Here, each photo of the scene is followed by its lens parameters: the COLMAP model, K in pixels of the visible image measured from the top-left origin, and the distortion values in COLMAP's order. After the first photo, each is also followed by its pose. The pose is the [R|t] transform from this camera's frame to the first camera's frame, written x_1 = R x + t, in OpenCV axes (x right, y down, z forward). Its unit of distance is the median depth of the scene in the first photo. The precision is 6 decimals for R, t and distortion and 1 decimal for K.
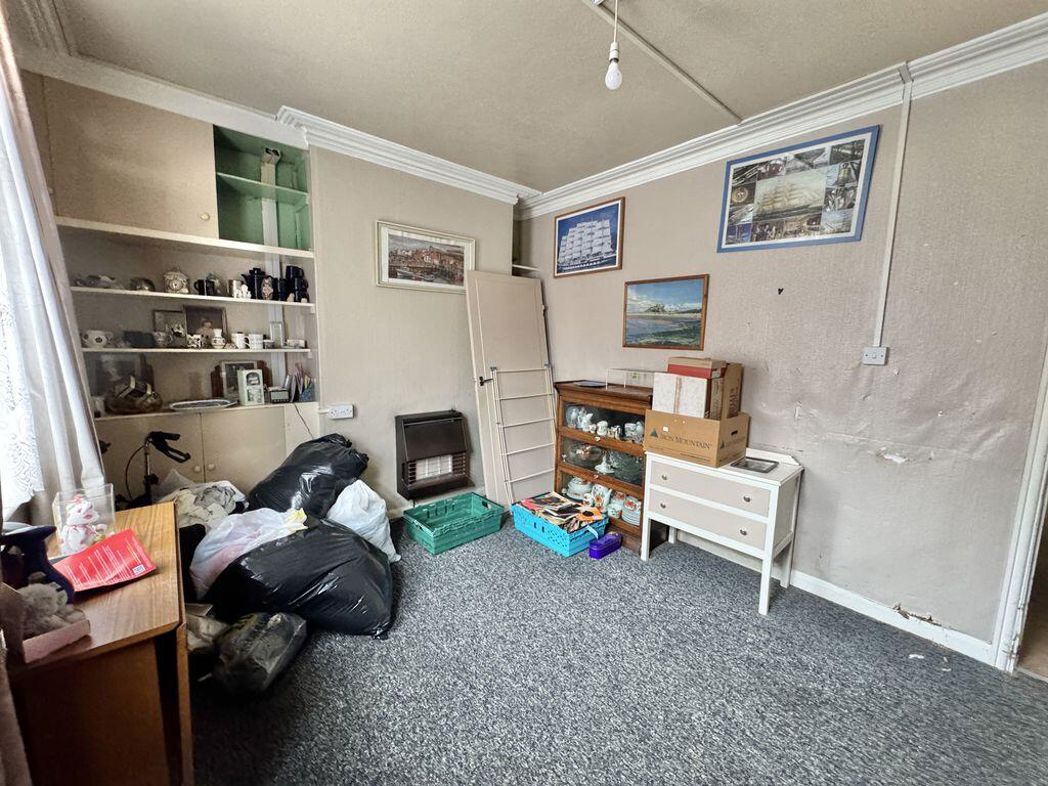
lens RADIAL K [[419.6, 0, 524.0], [0, 419.6, 393.0], [0, 0, 1]] dist [-0.002764, 0.000294]
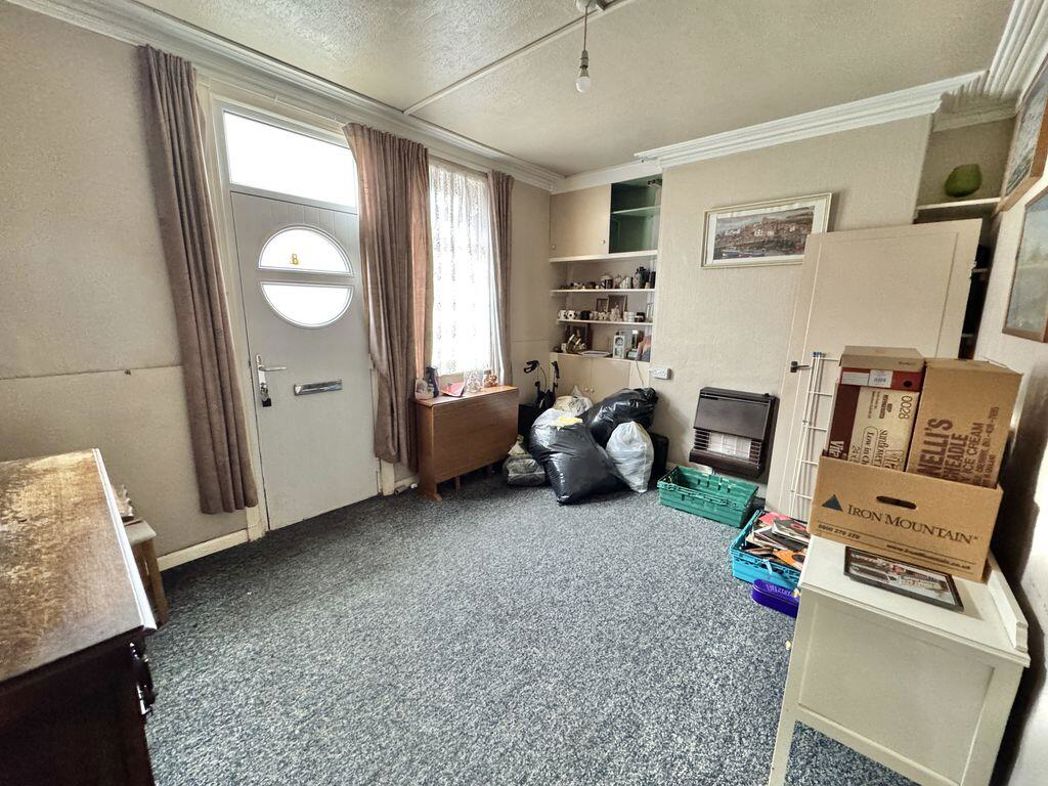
lens RADIAL K [[419.6, 0, 524.0], [0, 419.6, 393.0], [0, 0, 1]] dist [-0.002764, 0.000294]
pose [[0.134098, 0.179937, -0.974495, 0.737024], [-0.138858, 0.977087, 0.161307, -0.042390], [0.981191, 0.113685, 0.156011, 0.380987]]
